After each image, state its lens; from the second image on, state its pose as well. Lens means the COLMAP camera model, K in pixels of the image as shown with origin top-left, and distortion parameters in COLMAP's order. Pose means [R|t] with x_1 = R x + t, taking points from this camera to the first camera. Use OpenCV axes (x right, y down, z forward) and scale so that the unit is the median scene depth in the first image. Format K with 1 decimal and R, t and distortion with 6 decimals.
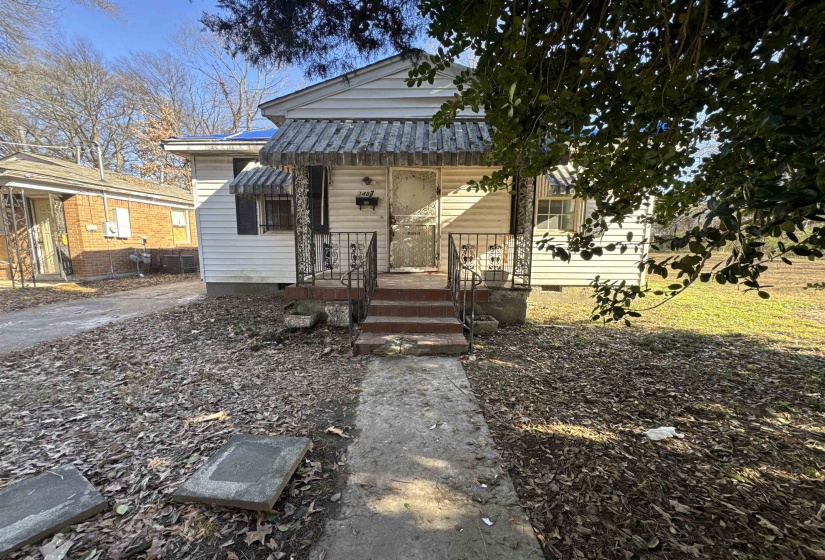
lens RADIAL K [[325.7, 0, 412.2], [0, 325.7, 292.2], [0, 0, 1]] dist [-0.001793, -0.000021]
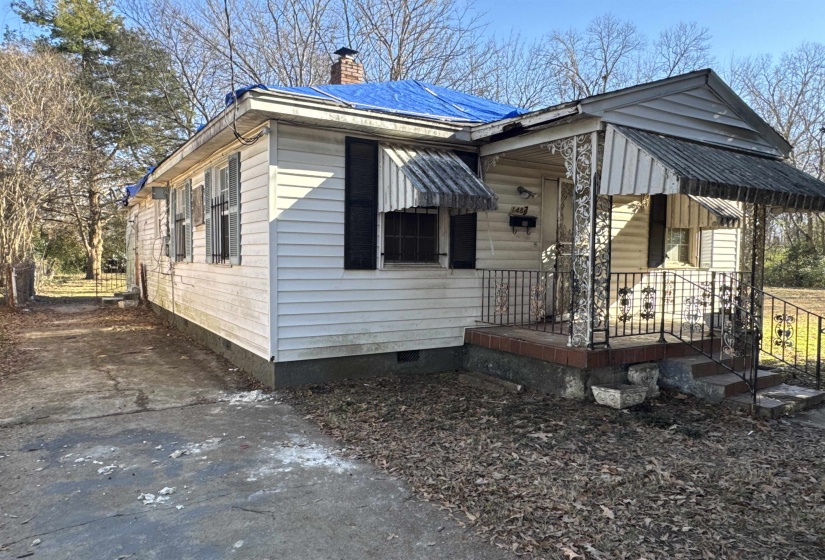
lens RADIAL K [[556.9, 0, 416.1], [0, 556.9, 304.9], [0, 0, 1]] dist [-0.002488, -0.000564]
pose [[0.832247, -0.043109, 0.552727, -0.975819], [0.081363, 0.995675, -0.044853, -0.066467], [-0.548402, 0.082301, 0.832155, 0.151582]]
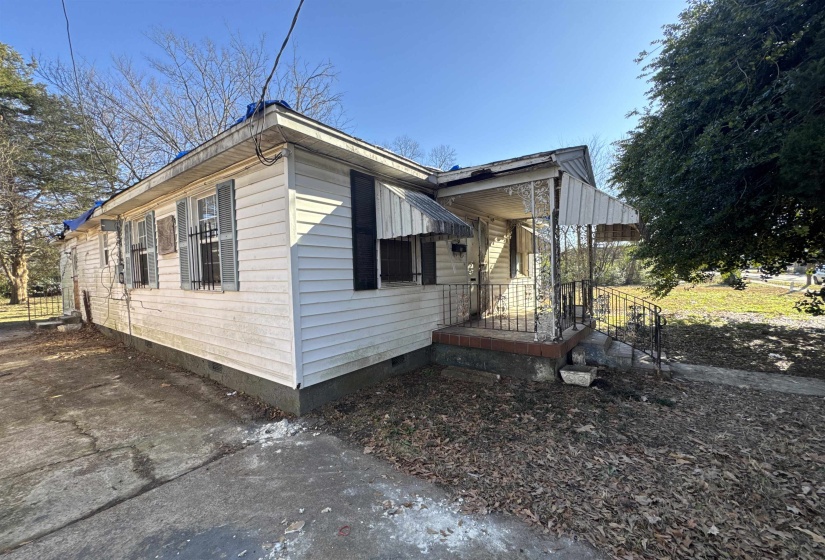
lens RADIAL K [[325.7, 0, 412.2], [0, 325.7, 292.2], [0, 0, 1]] dist [-0.001793, -0.000021]
pose [[0.579992, -0.065204, 0.812008, -0.980562], [0.153032, 0.987766, -0.029989, -0.142770], [-0.800119, 0.141657, 0.582875, 0.569511]]
